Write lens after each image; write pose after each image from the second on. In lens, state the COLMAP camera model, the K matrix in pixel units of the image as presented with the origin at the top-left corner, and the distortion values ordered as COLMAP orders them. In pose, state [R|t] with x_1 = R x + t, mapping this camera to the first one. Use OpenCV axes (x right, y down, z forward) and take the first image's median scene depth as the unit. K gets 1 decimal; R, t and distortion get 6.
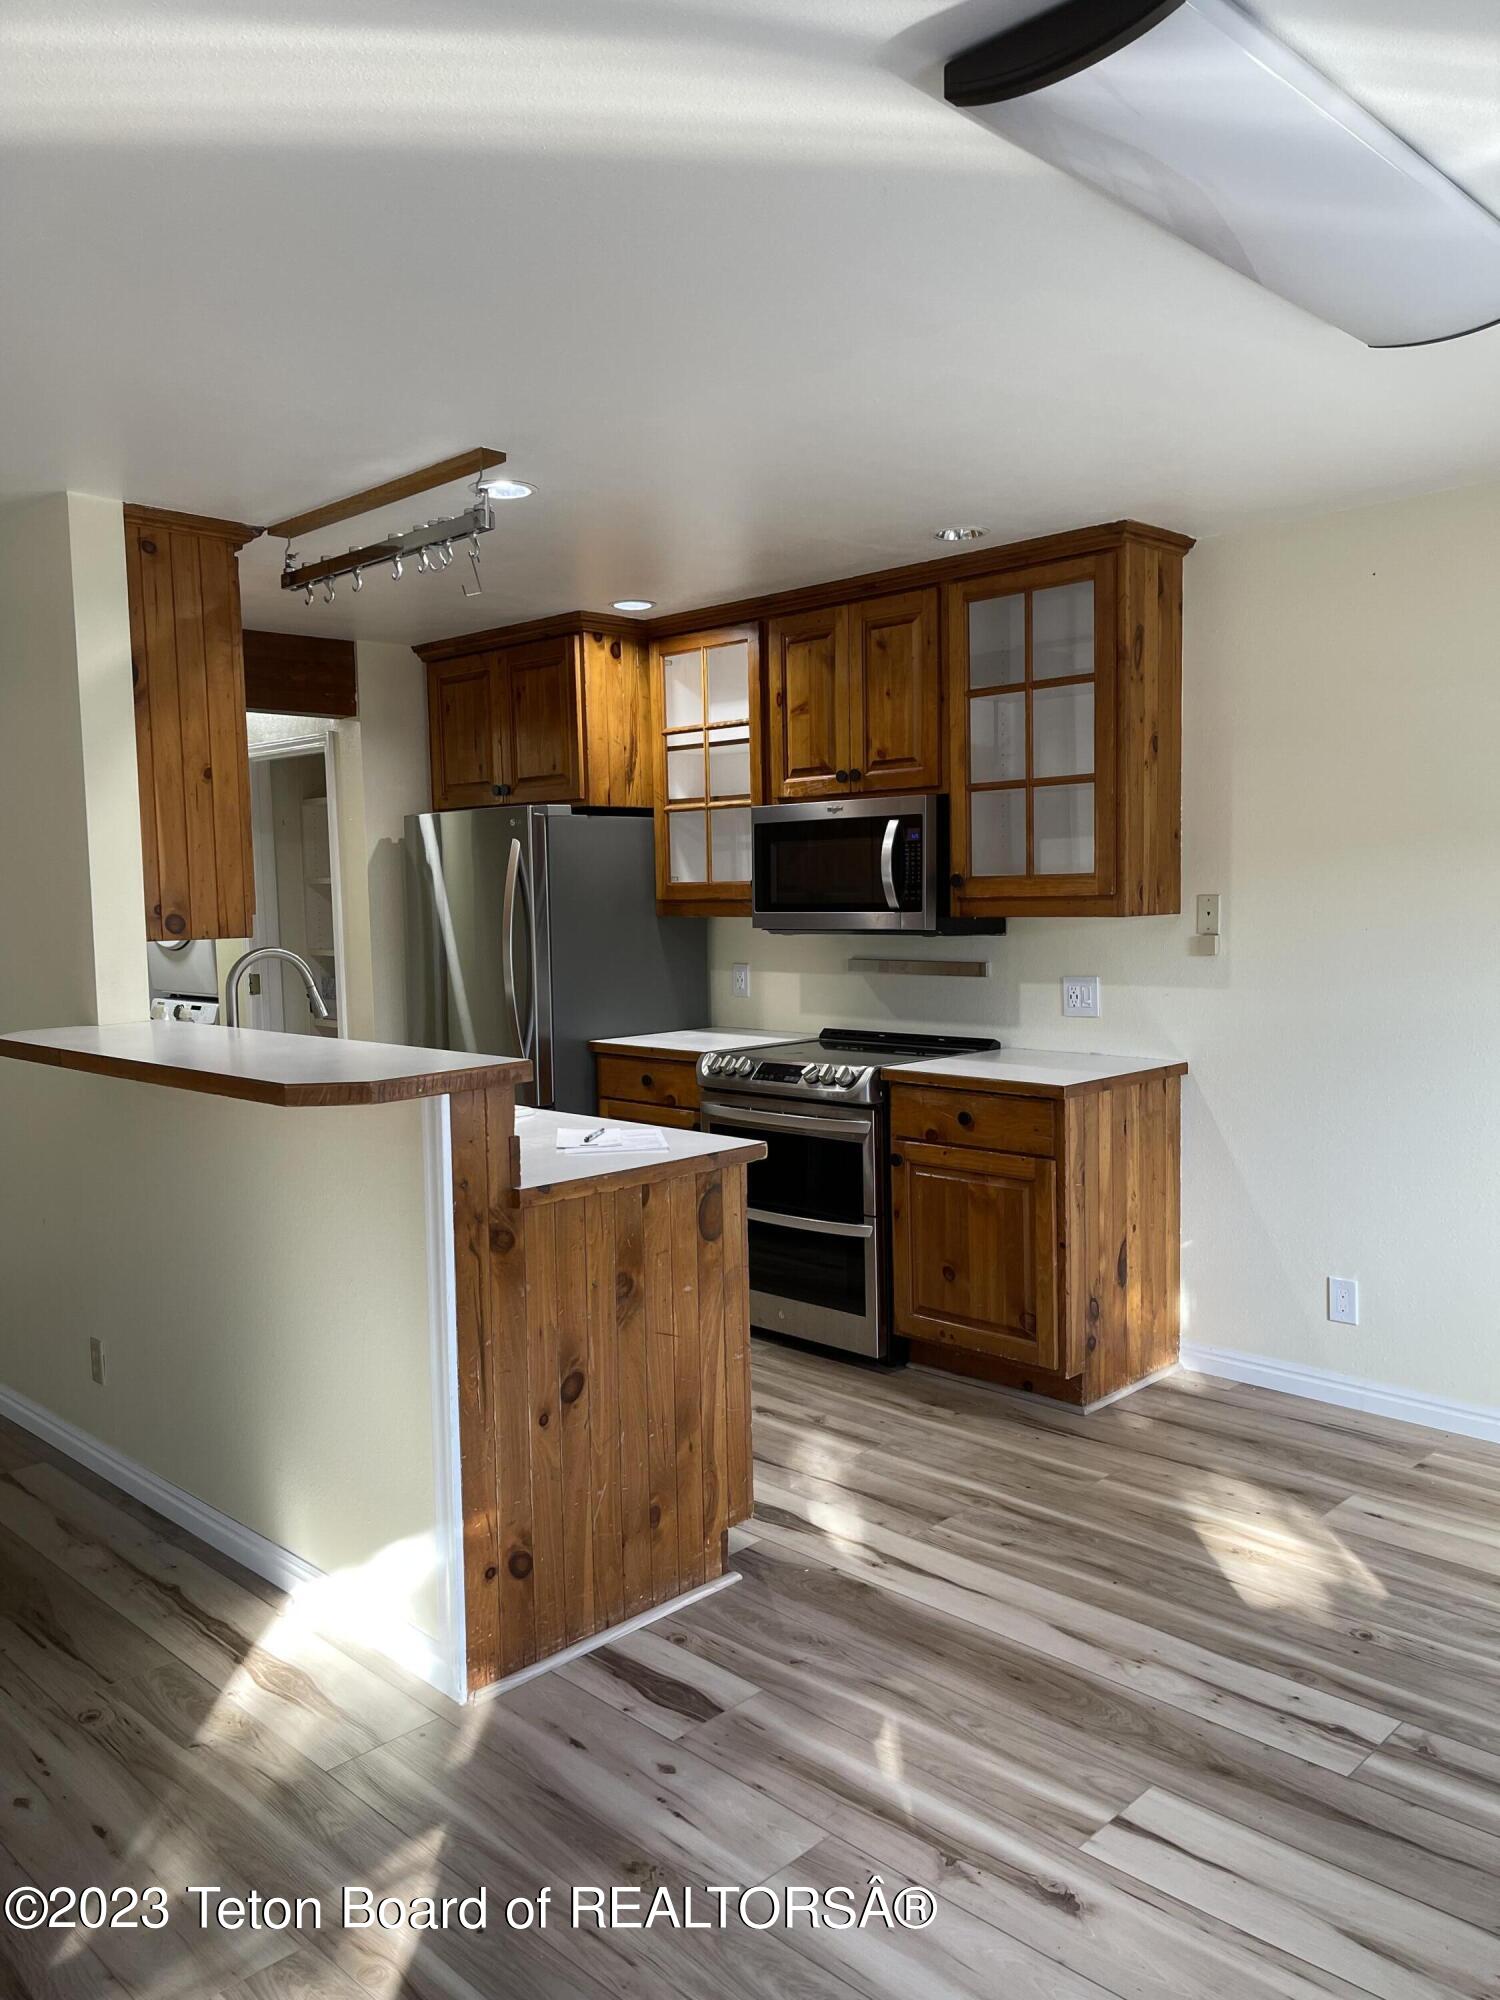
lens RADIAL K [[1514.3, 0, 750.0], [0, 1514.3, 1000.0], [0, 0, 1]] dist [0.084299, -0.089294]
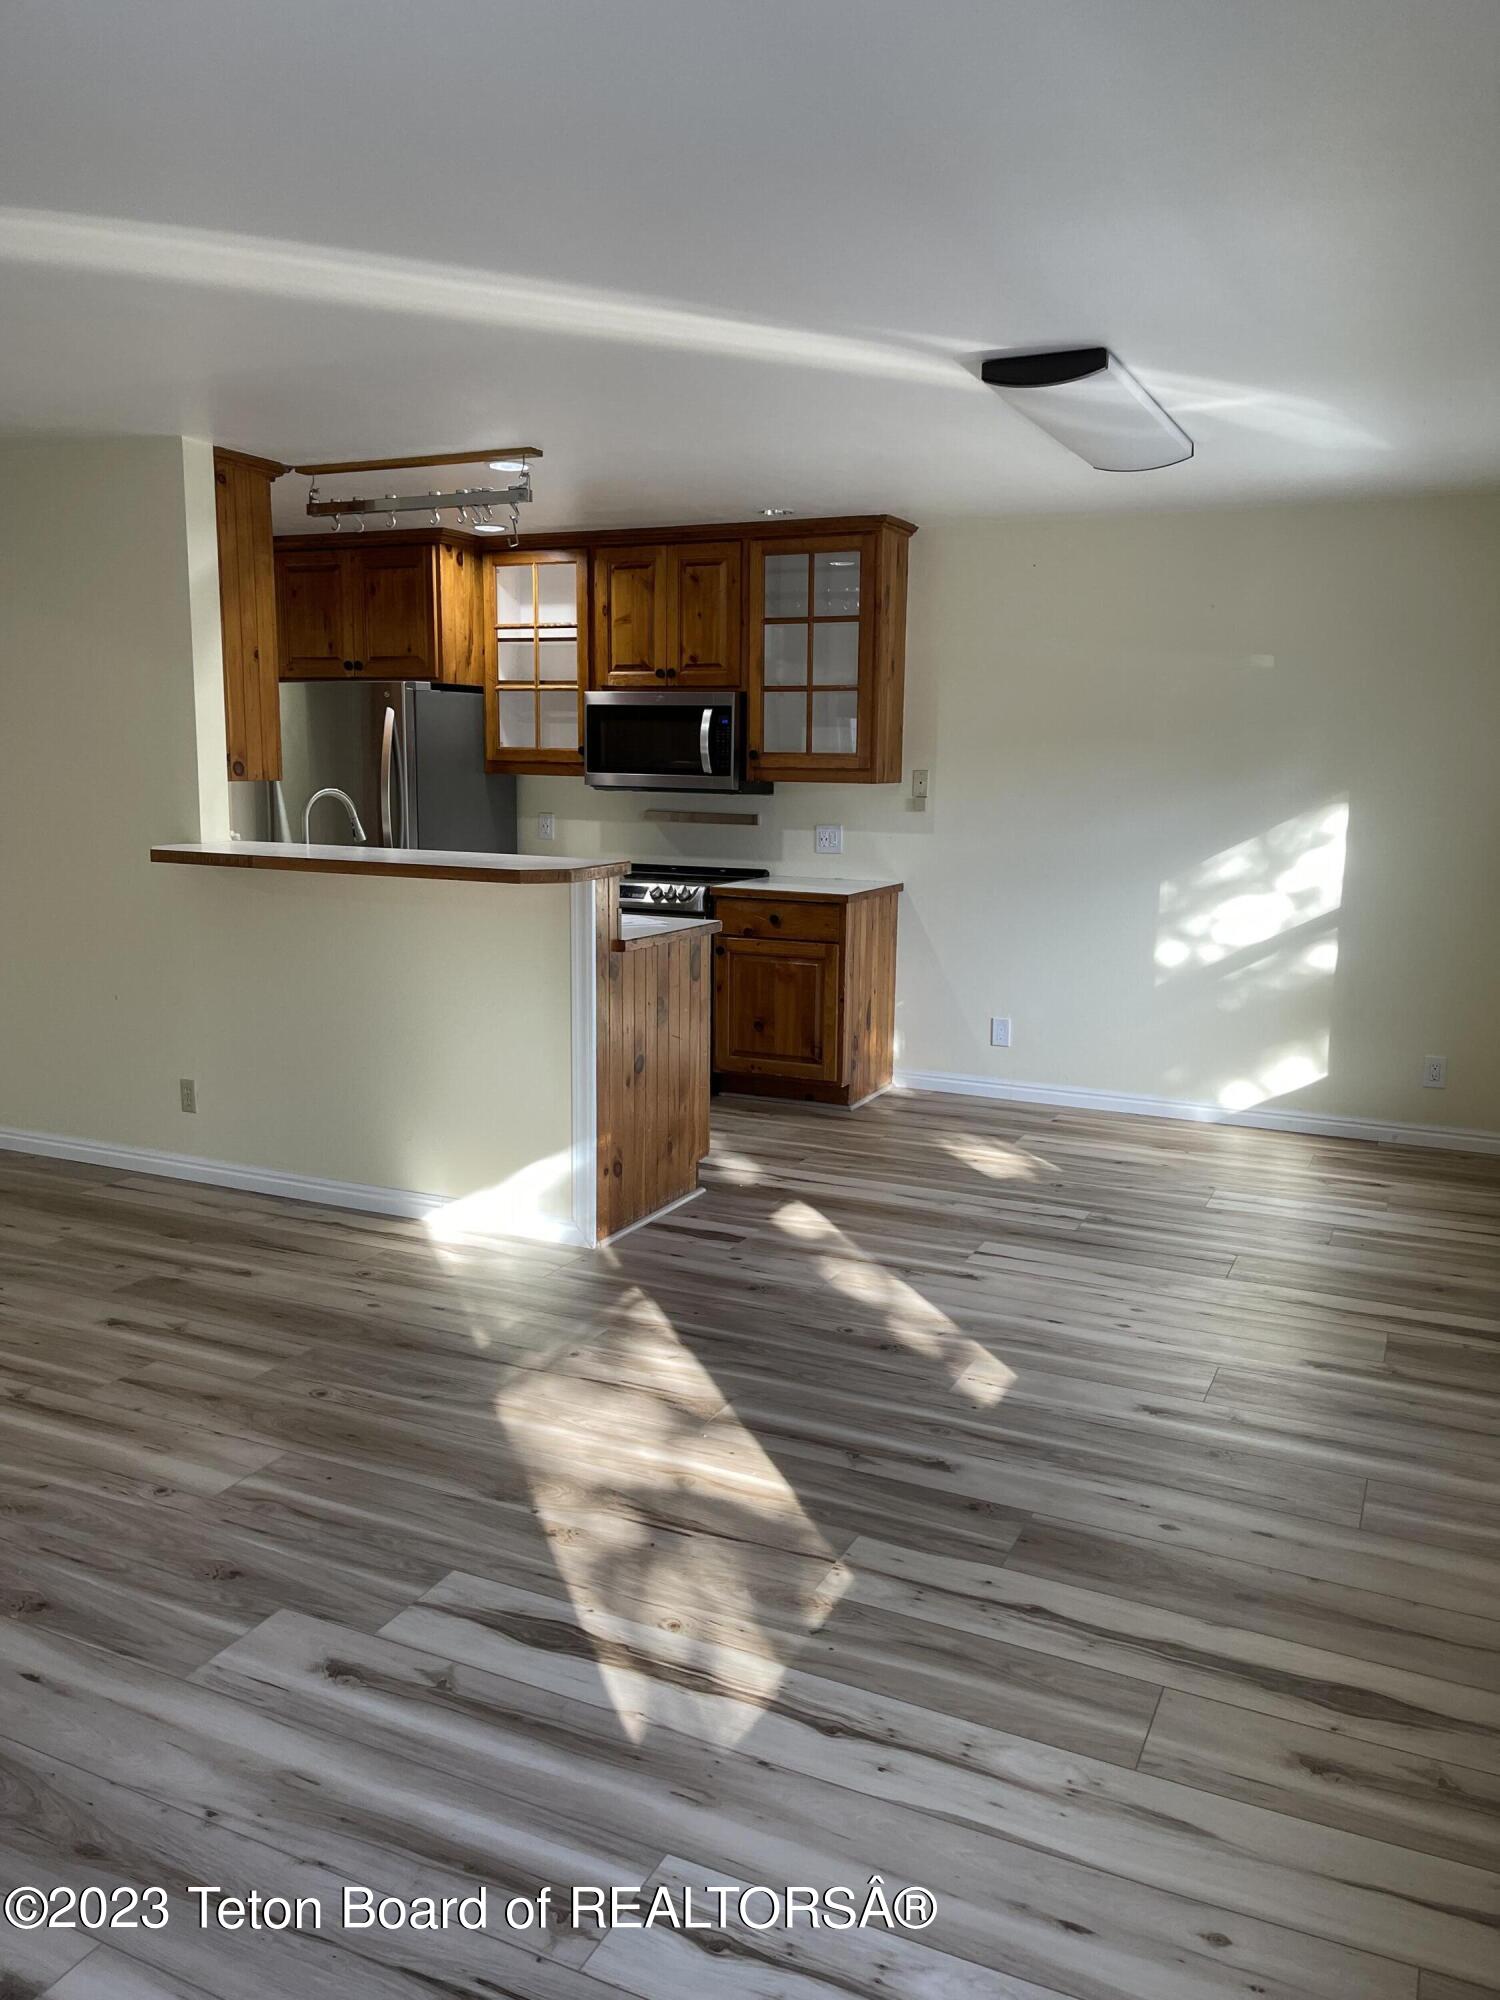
lens RADIAL K [[1526.5, 0, 754.3], [0, 1526.5, 984.5], [0, 0, 1]] dist [0.085875, -0.081403]
pose [[0.942982, -0.017954, 0.332359, -0.353824], [-0.006809, 0.997295, 0.073194, 0.031996], [-0.332774, -0.071283, 0.940309, -0.370850]]
